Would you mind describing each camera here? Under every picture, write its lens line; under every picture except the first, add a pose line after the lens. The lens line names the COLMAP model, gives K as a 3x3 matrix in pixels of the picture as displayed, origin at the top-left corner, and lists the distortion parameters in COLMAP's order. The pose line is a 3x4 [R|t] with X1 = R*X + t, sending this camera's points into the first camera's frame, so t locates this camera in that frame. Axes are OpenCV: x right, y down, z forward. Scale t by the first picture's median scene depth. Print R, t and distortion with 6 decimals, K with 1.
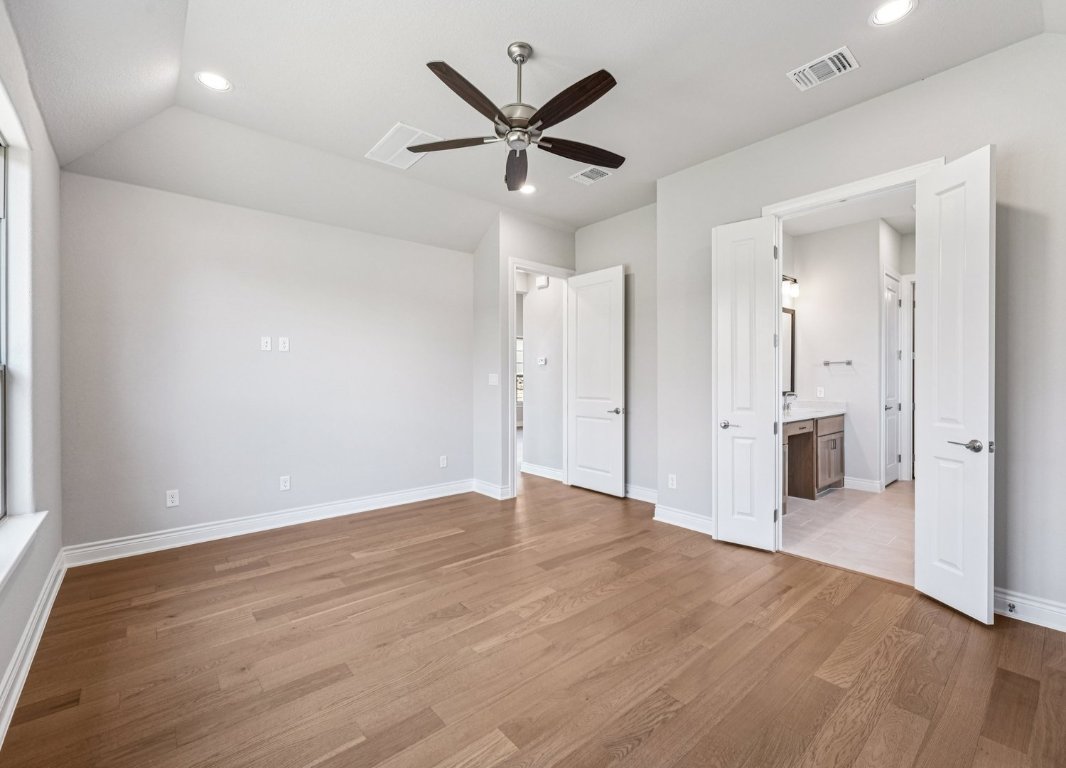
lens RADIAL K [[459.1, 0, 531.3], [0, 459.1, 383.3], [0, 0, 1]] dist [0.001303, 0.000130]
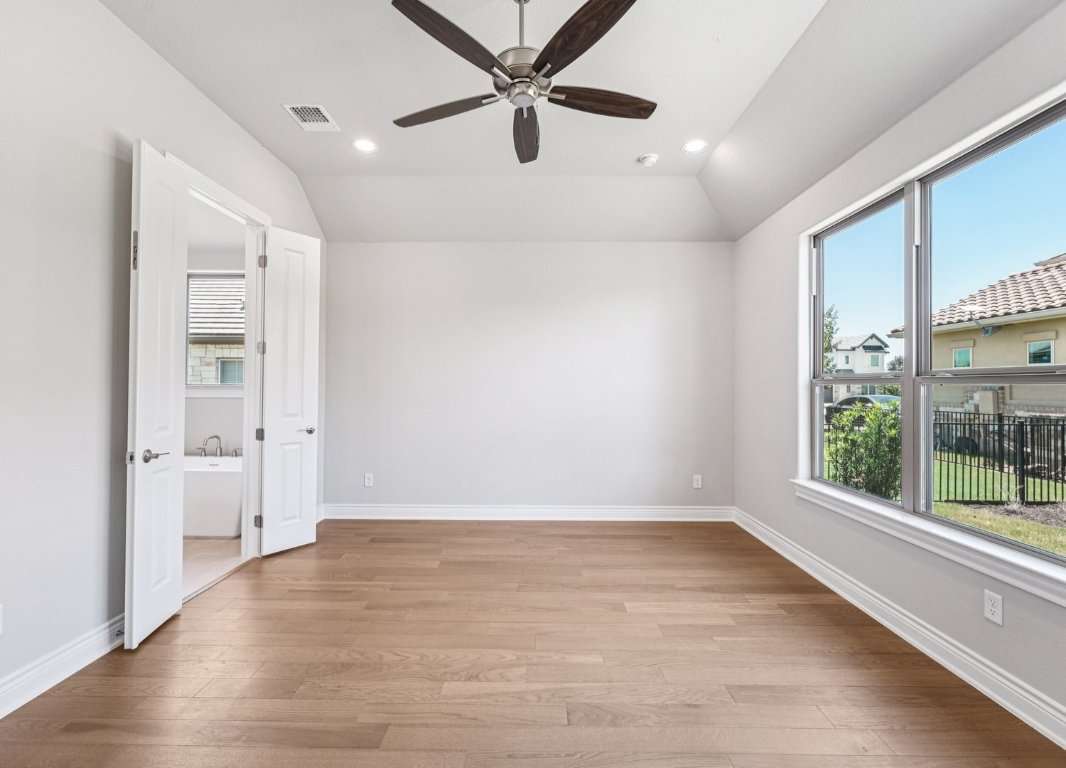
lens RADIAL K [[470.3, 0, 533.0], [0, 470.3, 384.0], [0, 0, 1]] dist [-0.001949, -0.000040]
pose [[-0.756572, -0.000507, 0.653911, -0.592451], [-0.000986, 0.999999, -0.000365, -0.015438], [-0.653910, -0.000921, -0.756572, 1.637558]]
